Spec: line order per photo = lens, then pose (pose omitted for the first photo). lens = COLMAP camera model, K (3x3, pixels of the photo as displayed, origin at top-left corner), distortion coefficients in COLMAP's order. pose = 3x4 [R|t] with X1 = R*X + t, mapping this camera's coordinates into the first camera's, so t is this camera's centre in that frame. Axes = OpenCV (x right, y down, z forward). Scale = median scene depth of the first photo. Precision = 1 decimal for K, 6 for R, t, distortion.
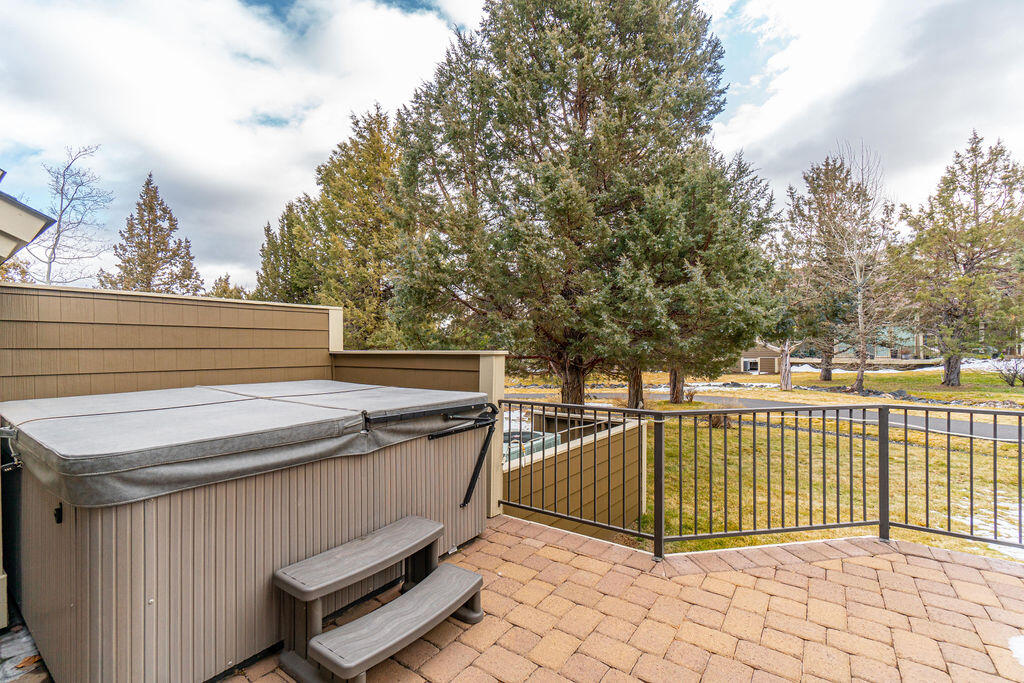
lens RADIAL K [[449.0, 0, 512.0], [0, 449.0, 341.5], [0, 0, 1]] dist [0.001797, 0.000254]
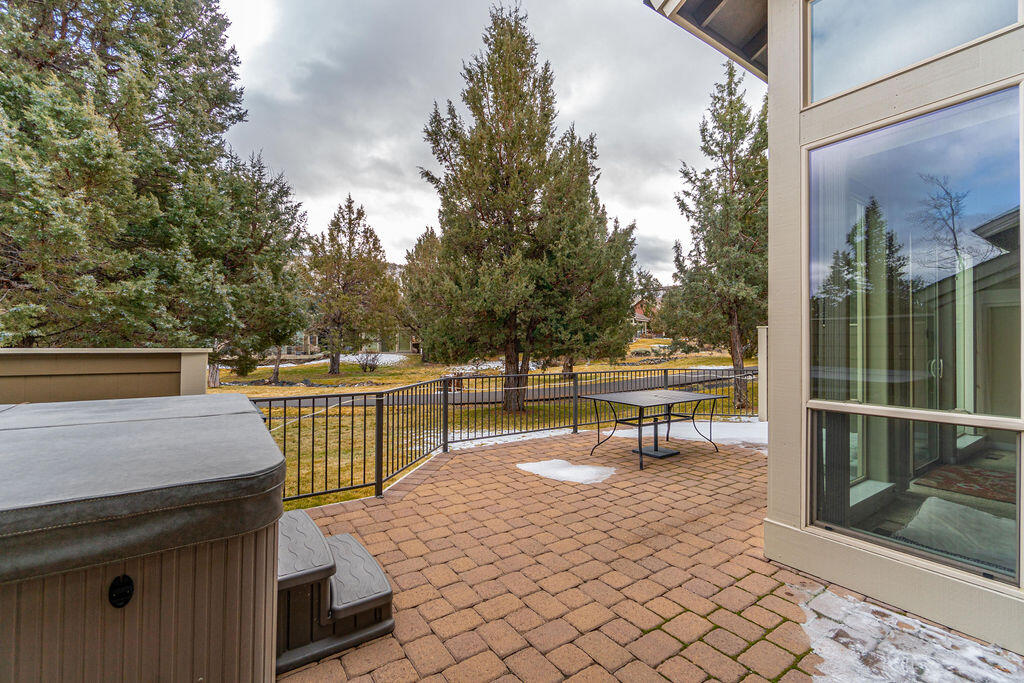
lens RADIAL K [[441.4, 0, 514.9], [0, 441.4, 332.8], [0, 0, 1]] dist [0.000296, 0.000250]
pose [[0.352528, 0.030159, 0.935315, -0.315119], [-0.016188, 0.999528, -0.026128, 0.001154], [-0.935661, -0.005930, 0.352850, 0.047308]]
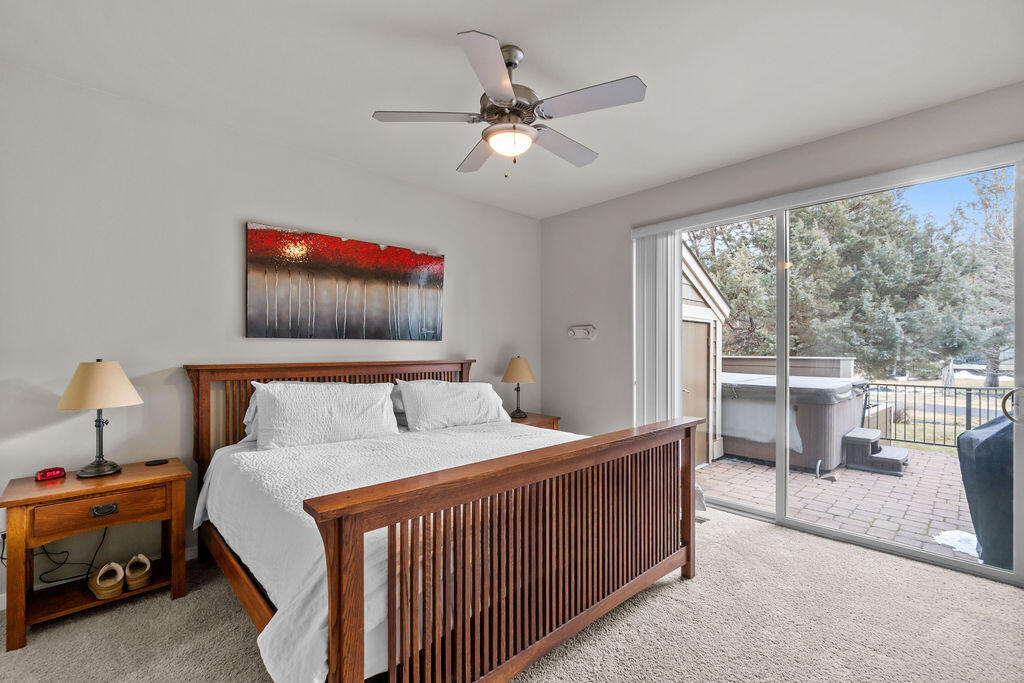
lens RADIAL K [[436.2, 0, 539.2], [0, 436.2, 344.8], [0, 0, 1]] dist [0.000925, 0.000180]
pose [[0.984493, 0.005415, -0.175343, -0.497715], [-0.005192, 0.999985, 0.001732, -0.013993], [0.175350, -0.000795, 0.984506, -0.525169]]
